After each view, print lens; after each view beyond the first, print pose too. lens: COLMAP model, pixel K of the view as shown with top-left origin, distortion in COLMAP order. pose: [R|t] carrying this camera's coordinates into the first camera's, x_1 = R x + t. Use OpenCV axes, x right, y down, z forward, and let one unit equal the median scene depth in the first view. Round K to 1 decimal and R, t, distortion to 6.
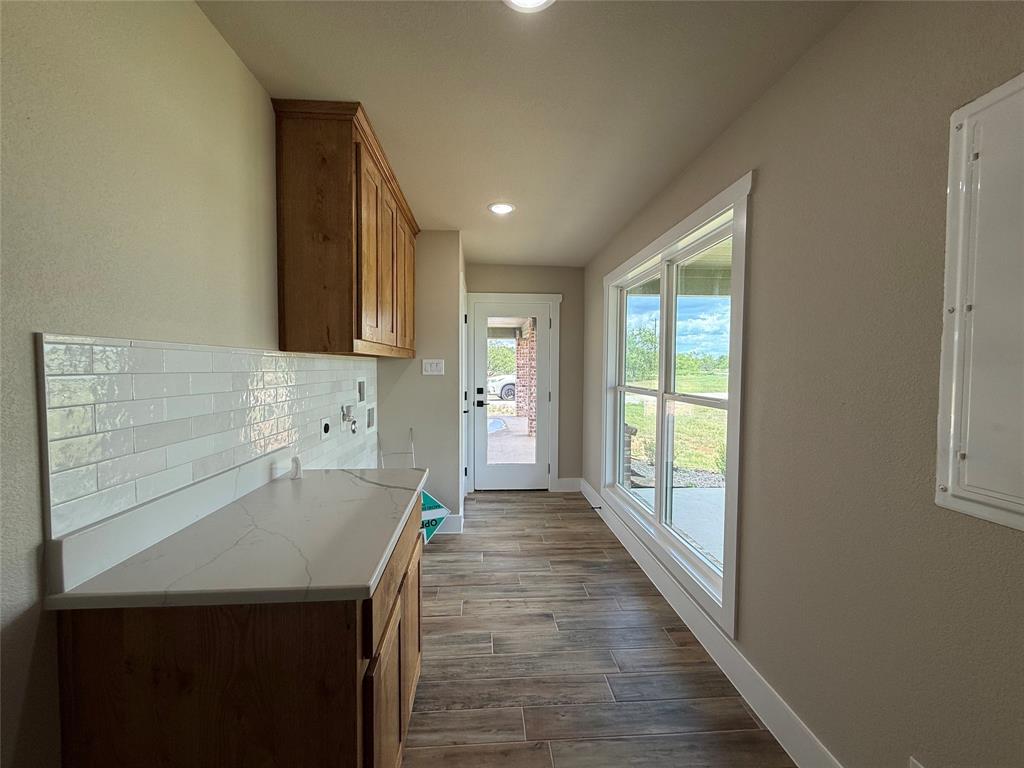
lens RADIAL K [[408.2, 0, 510.2], [0, 408.2, 384.3], [0, 0, 1]] dist [-0.000170, -0.000088]
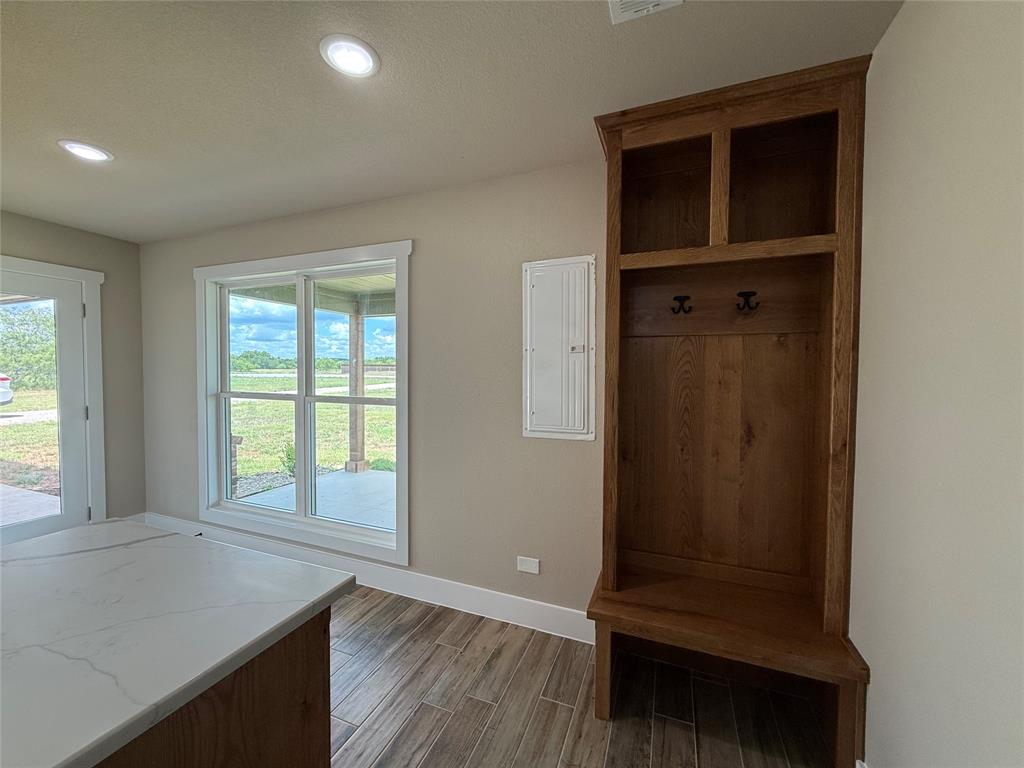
lens RADIAL K [[408.2, 0, 510.2], [0, 408.2, 384.3], [0, 0, 1]] dist [-0.000170, -0.000088]
pose [[0.432878, -0.033390, 0.900834, -0.337376], [0.034618, 0.999192, 0.020400, -0.013111], [-0.900788, 0.022355, 0.433684, 0.031552]]
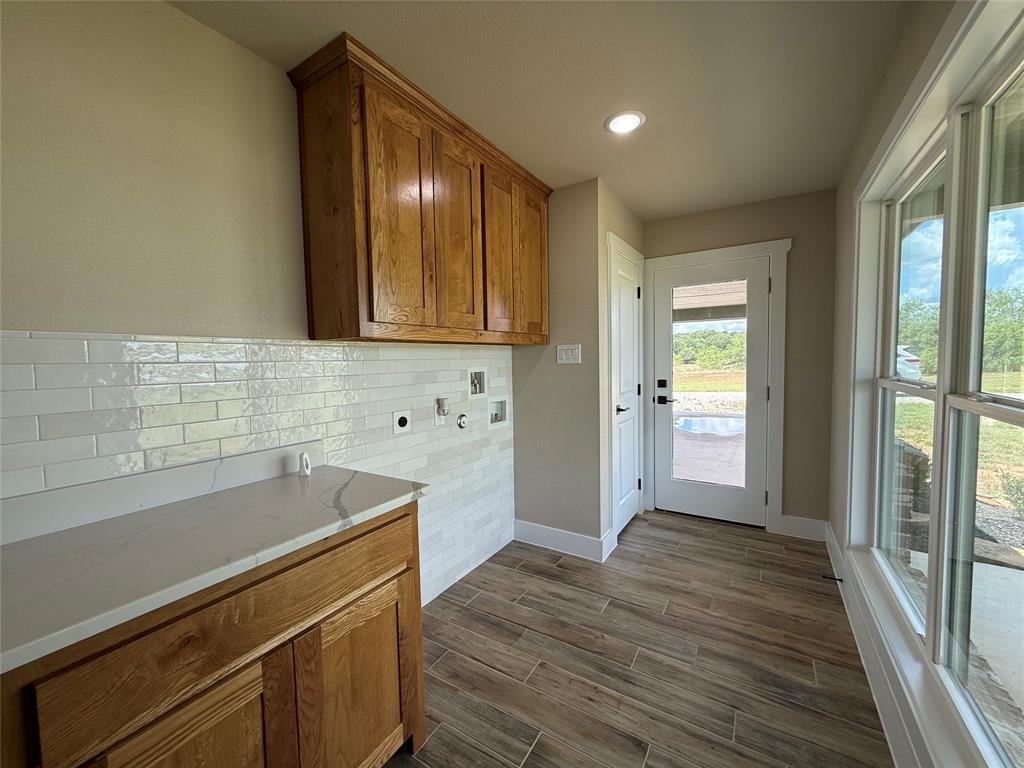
lens RADIAL K [[408.2, 0, 510.2], [0, 408.2, 384.3], [0, 0, 1]] dist [-0.000170, -0.000088]
pose [[0.808476, 0.013673, -0.588371, 0.225614], [-0.000891, 0.999757, 0.022008, 0.000819], [0.588529, -0.017269, 0.808292, 0.296596]]
